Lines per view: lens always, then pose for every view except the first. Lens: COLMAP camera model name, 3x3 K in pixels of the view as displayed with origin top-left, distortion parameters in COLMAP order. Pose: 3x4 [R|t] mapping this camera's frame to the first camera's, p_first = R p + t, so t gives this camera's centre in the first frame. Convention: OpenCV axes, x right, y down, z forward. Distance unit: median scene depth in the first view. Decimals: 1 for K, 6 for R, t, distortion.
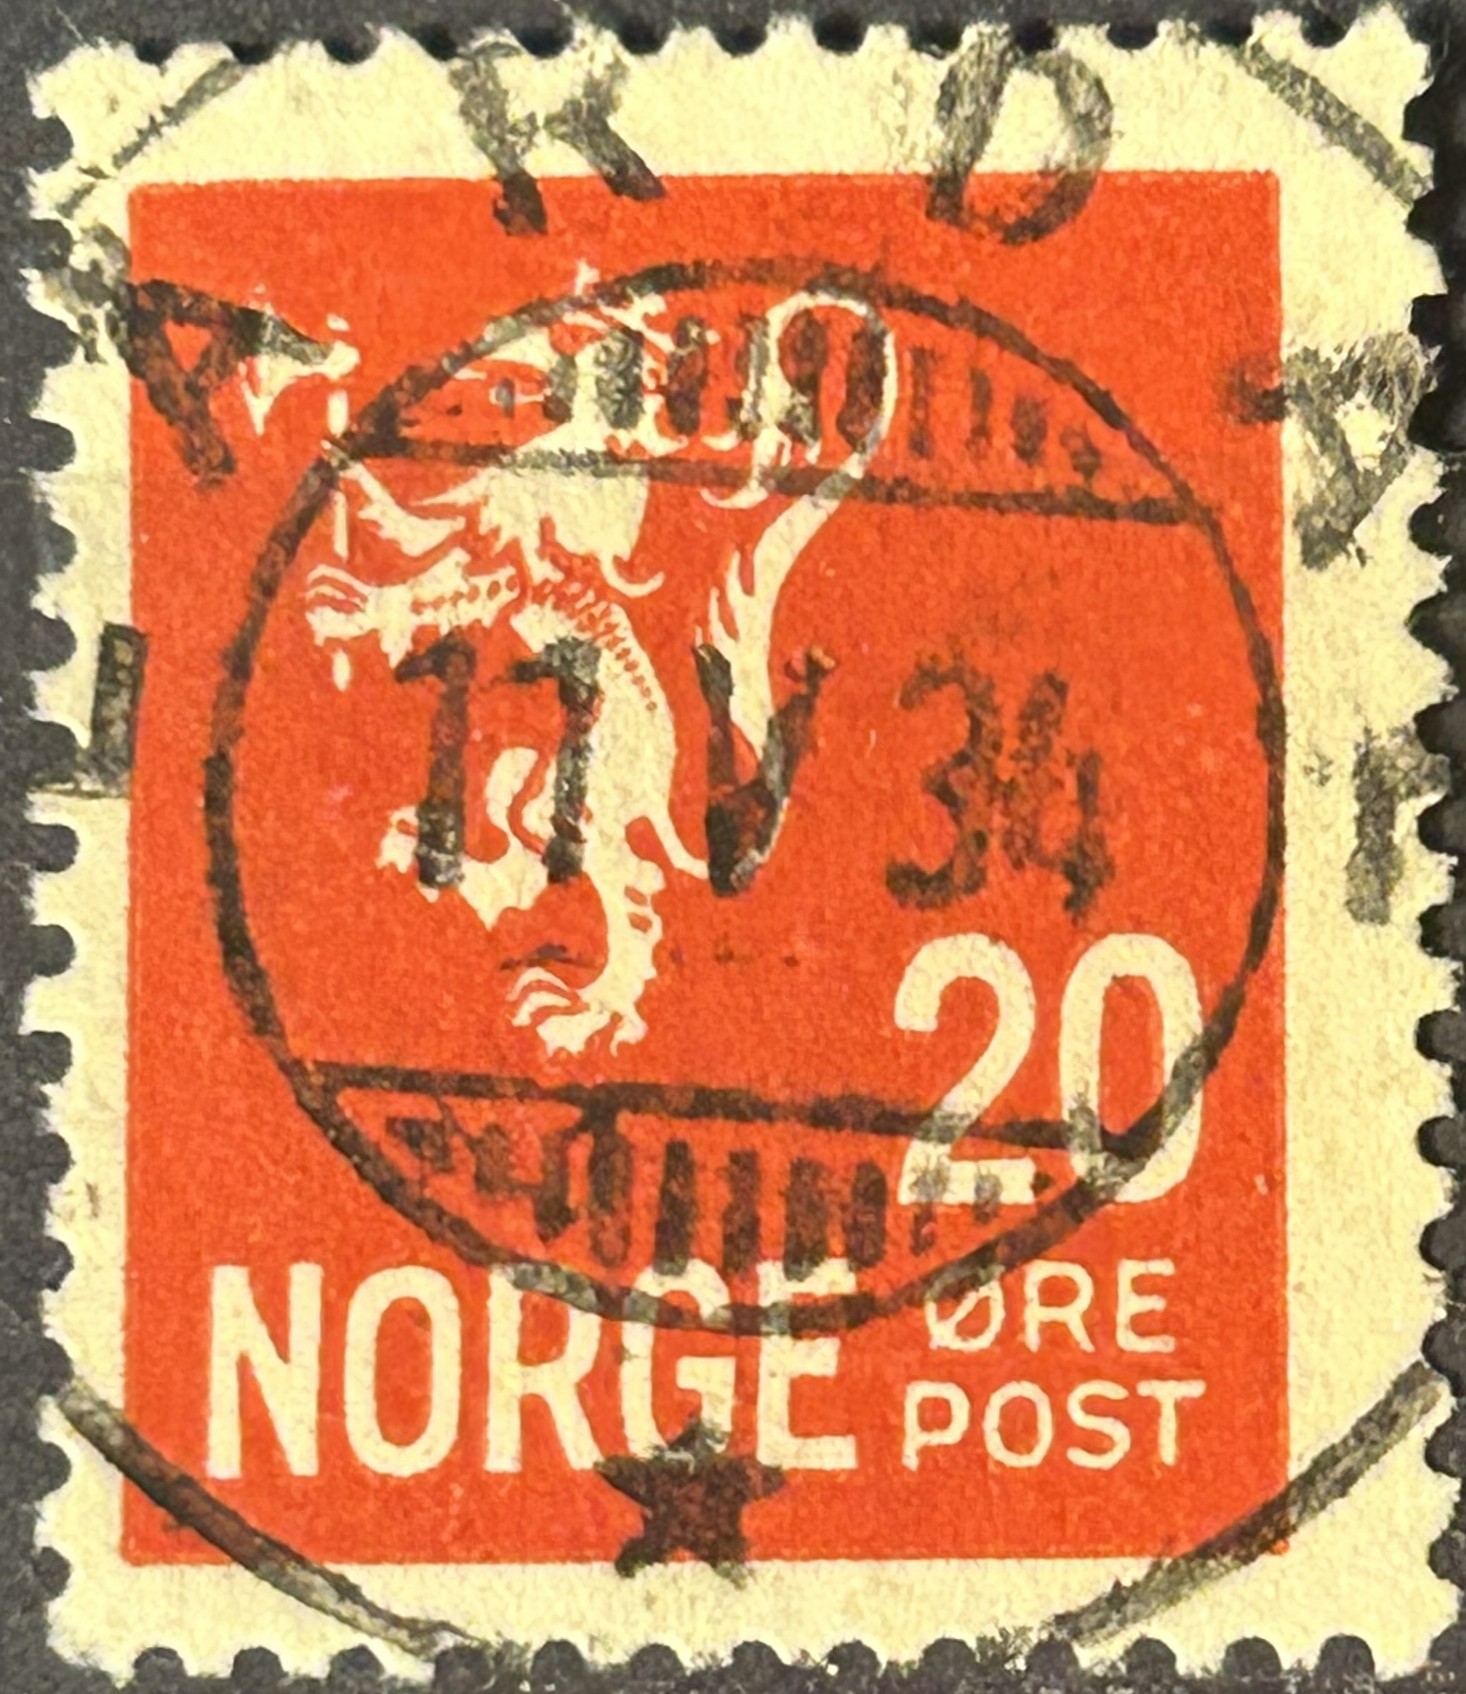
lens RADIAL K [[3884.1, 0, 734.4], [0, 3884.1, 840.4], [0, 0, 1]] dist [0.697913, 0.000000]
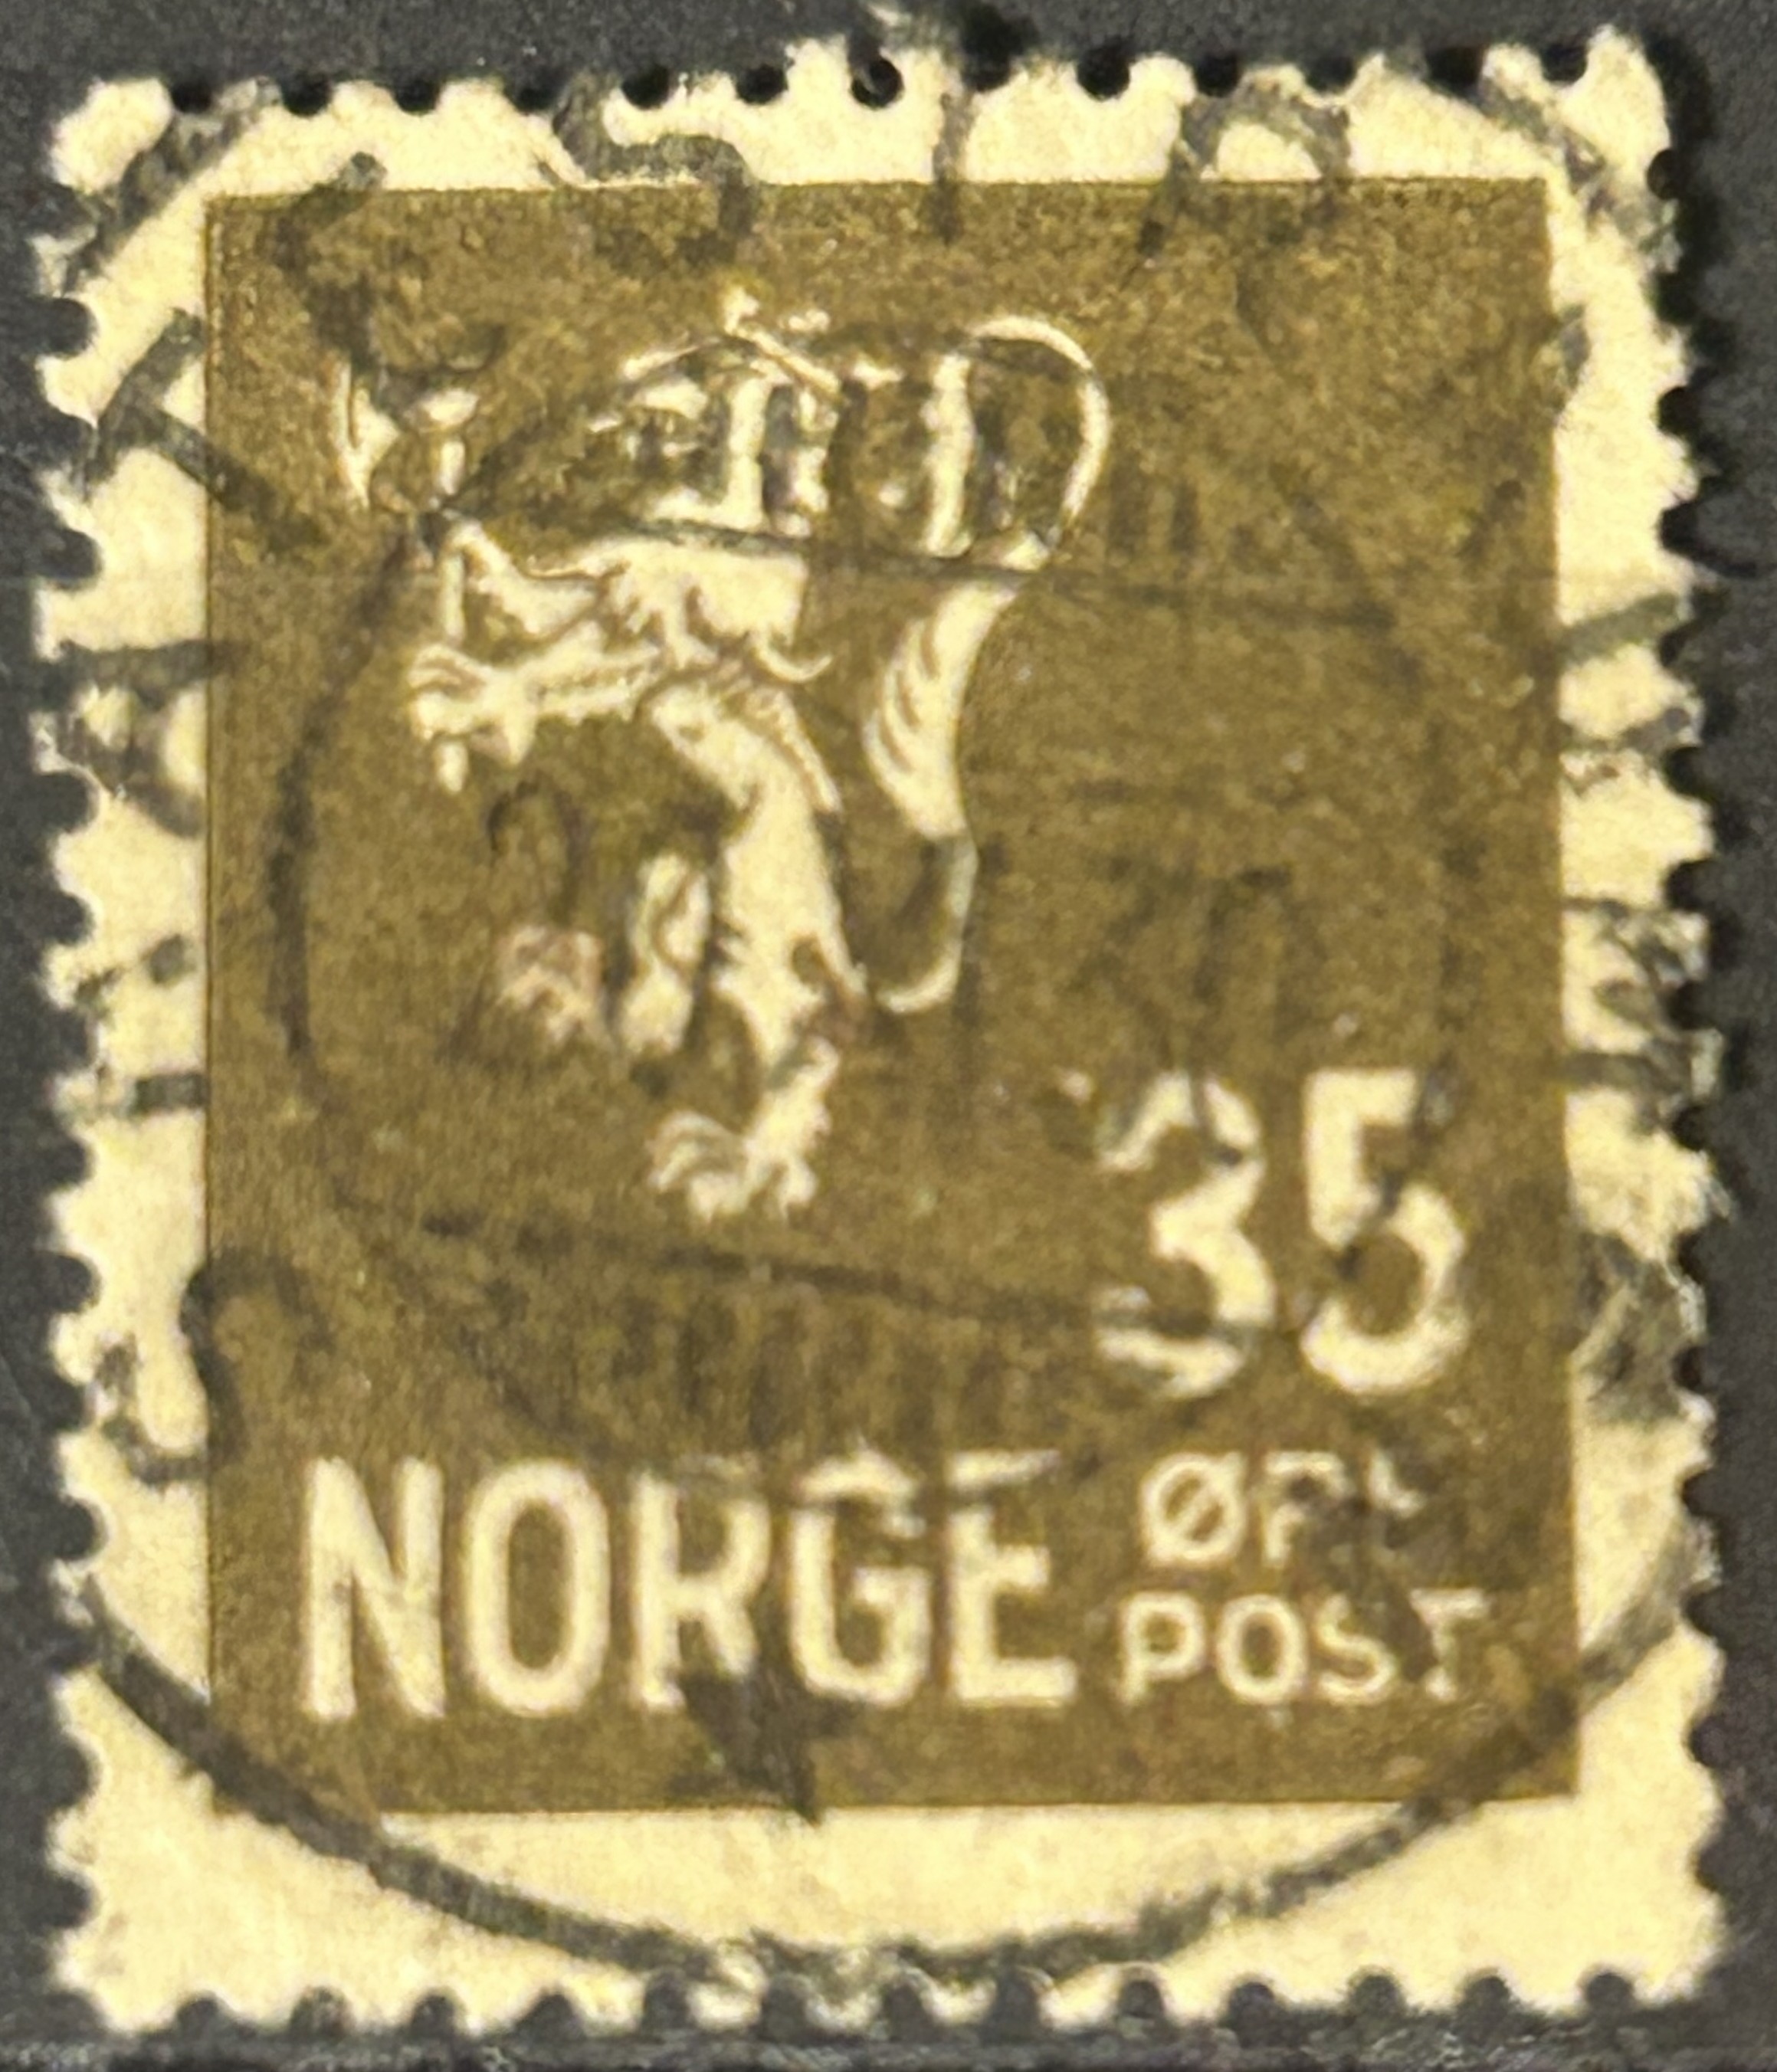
lens RADIAL K [[7335.5, 0, 893.2], [0, 7335.5, 1041.2], [0, 0, 1]] dist [1.466420, 0.000000]
pose [[0.999840, -0.012428, -0.012862, 0.015263], [0.012405, 0.999921, -0.001864, 0.019982], [0.012885, 0.001704, 0.999916, -0.598983]]
